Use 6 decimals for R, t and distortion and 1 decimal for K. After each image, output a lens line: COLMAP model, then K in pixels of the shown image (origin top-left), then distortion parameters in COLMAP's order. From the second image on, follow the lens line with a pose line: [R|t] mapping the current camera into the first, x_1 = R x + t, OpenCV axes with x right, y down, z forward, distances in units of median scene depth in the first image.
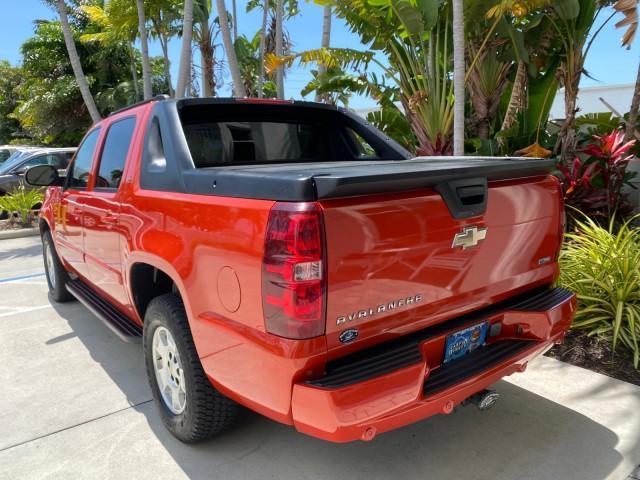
lens RADIAL K [[498.4, 0, 319.6], [0, 498.4, 238.7], [0, 0, 1]] dist [0.009688, -0.010788]
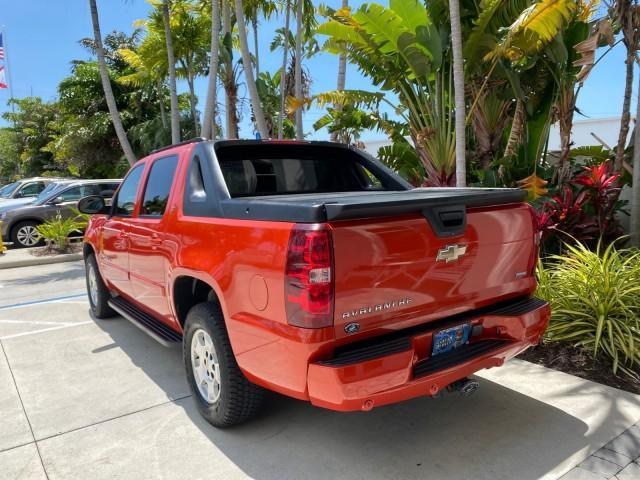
lens RADIAL K [[498.4, 0, 322.2], [0, 498.4, 240.6], [0, 0, 1]] dist [0.009688, -0.010788]
pose [[0.999497, -0.000862, -0.031698, 0.011589], [-0.000869, 0.998511, -0.054536, 0.020882], [0.031698, 0.054536, 0.998009, -0.149089]]
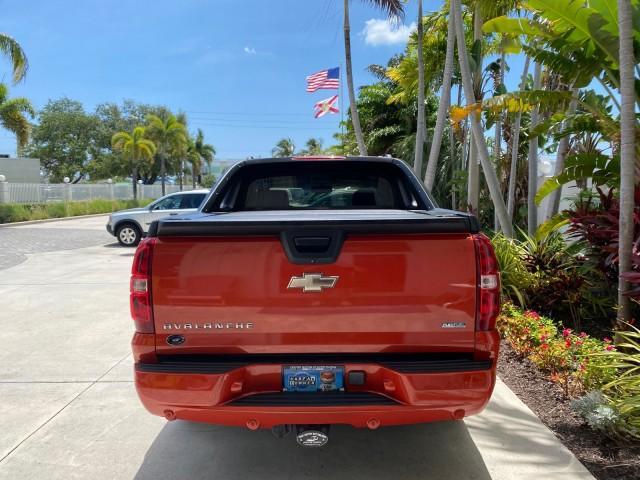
lens RADIAL K [[498.4, 0, 316.1], [0, 498.4, 237.8], [0, 0, 1]] dist [0.009688, -0.010788]
pose [[0.779525, 0.070248, -0.622419, 0.598963], [-0.120938, 0.991873, -0.039519, -0.035651], [0.614585, 0.106080, 0.781686, 0.077333]]
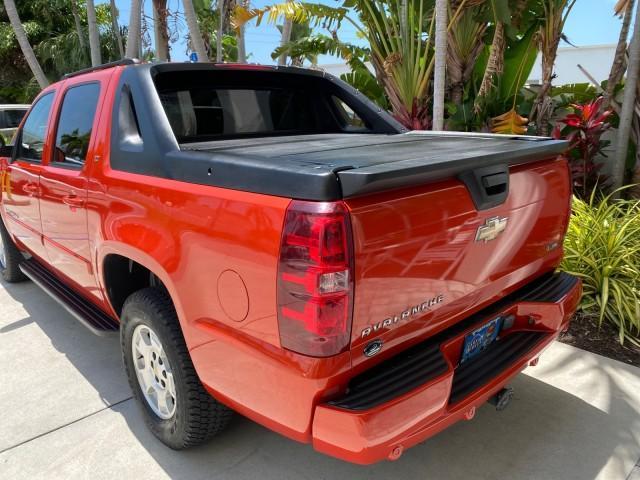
lens RADIAL K [[498.4, 0, 321.3], [0, 498.4, 235.1], [0, 0, 1]] dist [0.009688, -0.010788]
pose [[0.995653, -0.012261, 0.092331, -0.058602], [0.005139, 0.997019, 0.076989, -0.039333], [-0.092999, -0.076180, 0.992748, 0.066931]]
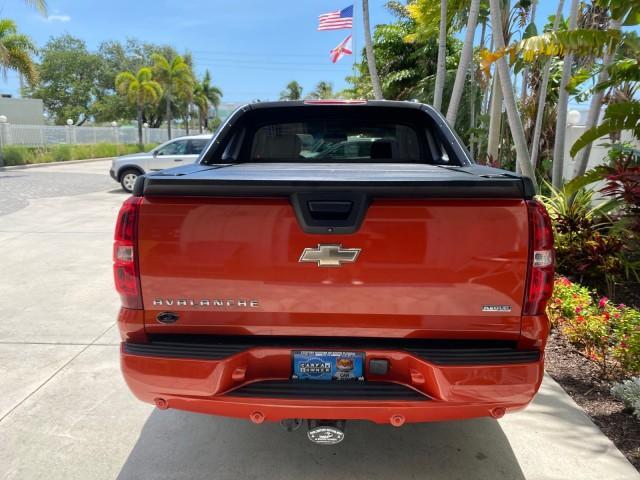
lens RADIAL K [[498.4, 0, 316.1], [0, 498.4, 240.6], [0, 0, 1]] dist [0.009688, -0.010788]
pose [[0.767906, 0.153444, -0.621912, 0.514861], [-0.139160, 0.987659, 0.071857, -0.055921], [0.625263, 0.031365, 0.779783, 0.159826]]
